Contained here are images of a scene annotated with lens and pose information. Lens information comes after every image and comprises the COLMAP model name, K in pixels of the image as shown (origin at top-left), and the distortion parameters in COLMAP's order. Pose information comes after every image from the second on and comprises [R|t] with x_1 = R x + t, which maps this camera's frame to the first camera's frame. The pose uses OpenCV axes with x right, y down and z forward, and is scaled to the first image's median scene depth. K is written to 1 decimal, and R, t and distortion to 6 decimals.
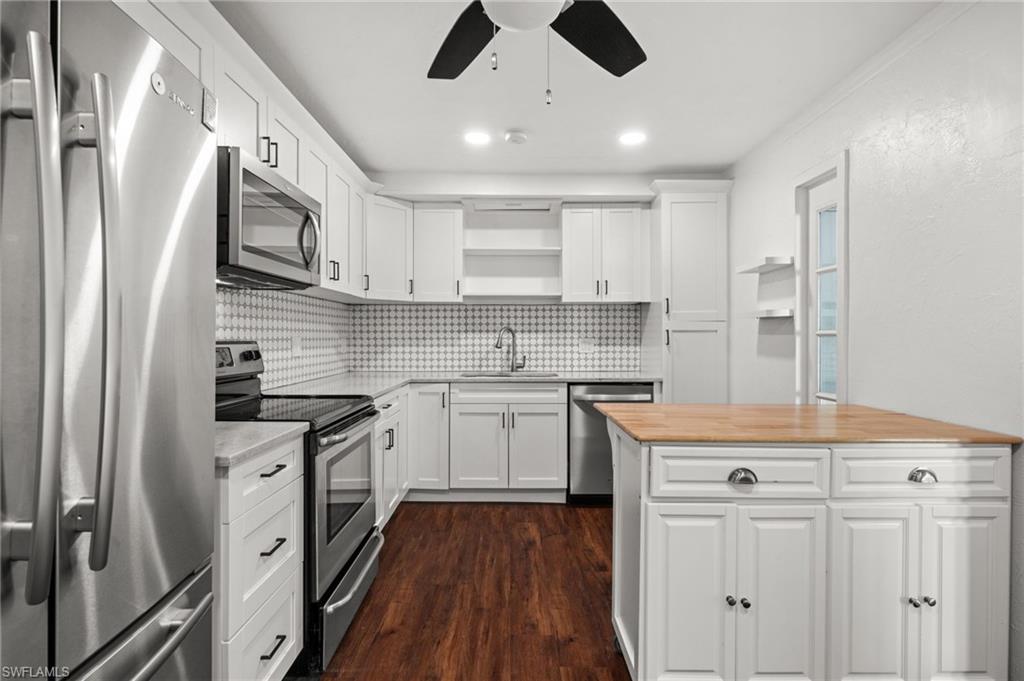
lens RADIAL K [[494.6, 0, 512.0], [0, 494.6, 340.5], [0, 0, 1]] dist [-0.000938, -0.000355]
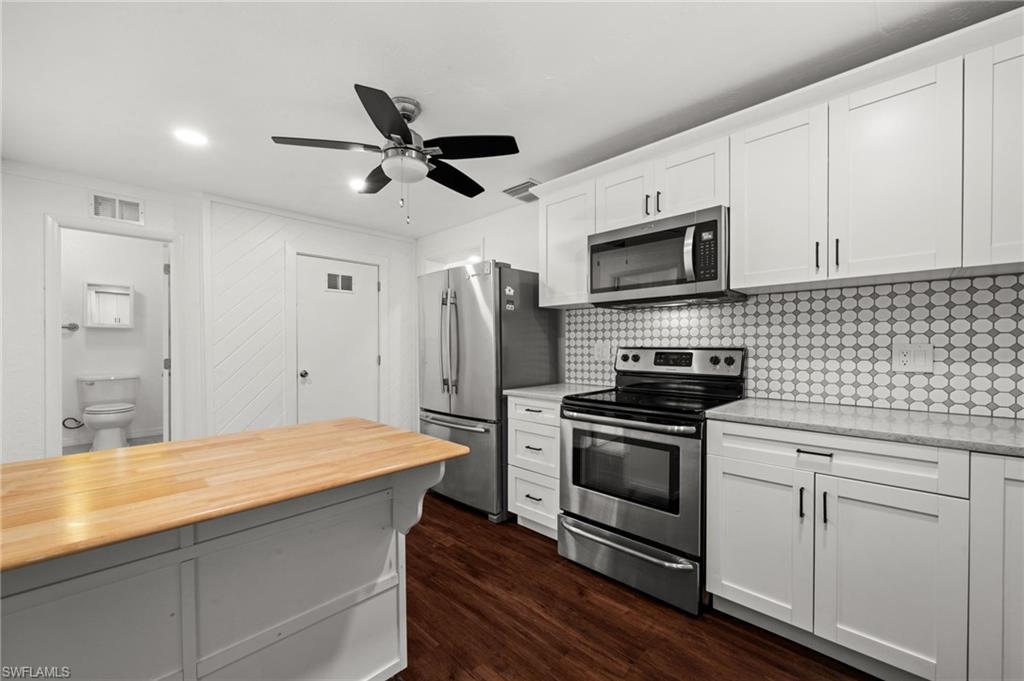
lens RADIAL K [[410.8, 0, 530.9], [0, 410.8, 346.0], [0, 0, 1]] dist [0.000562, 0.000053]
pose [[-0.685519, 0.003516, -0.728047, 0.287426], [-0.003229, 0.999964, 0.007870, -0.005570], [0.728048, 0.007746, -0.685482, 0.818954]]
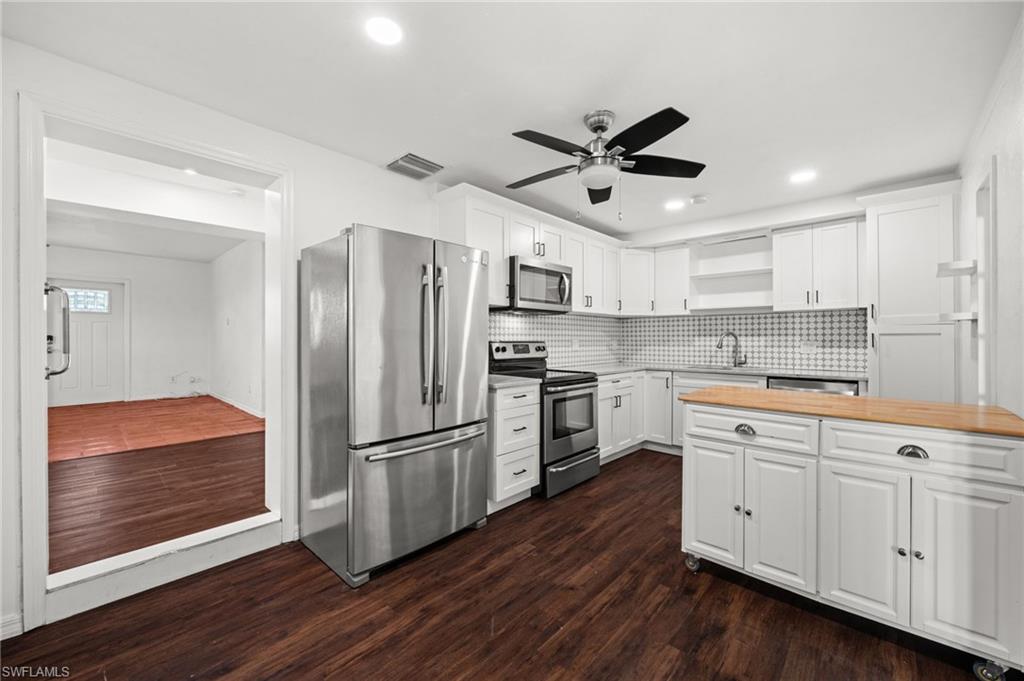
lens RADIAL K [[398.9, 0, 512.0], [0, 398.9, 340.5], [0, 0, 1]] dist [0.000920, 0.000114]
pose [[0.734149, 0.002985, -0.678982, 0.294170], [-0.006477, 0.999976, -0.002607, 0.001490], [0.678958, 0.006312, 0.734150, -0.157773]]
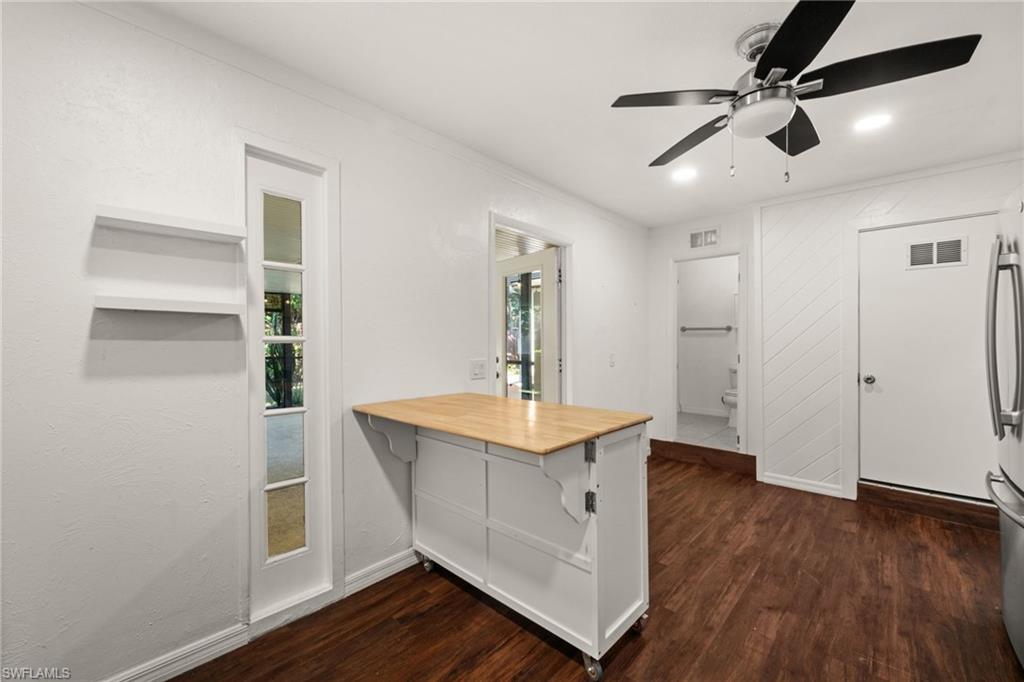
lens RADIAL K [[417.7, 0, 492.2], [0, 417.7, 343.6], [0, 0, 1]] dist [-0.000107, 0.000016]
pose [[-0.711727, -0.006978, 0.702421, -0.094152], [0.003090, 0.999910, 0.013064, -0.010046], [-0.702449, 0.011468, -0.711642, 0.824624]]
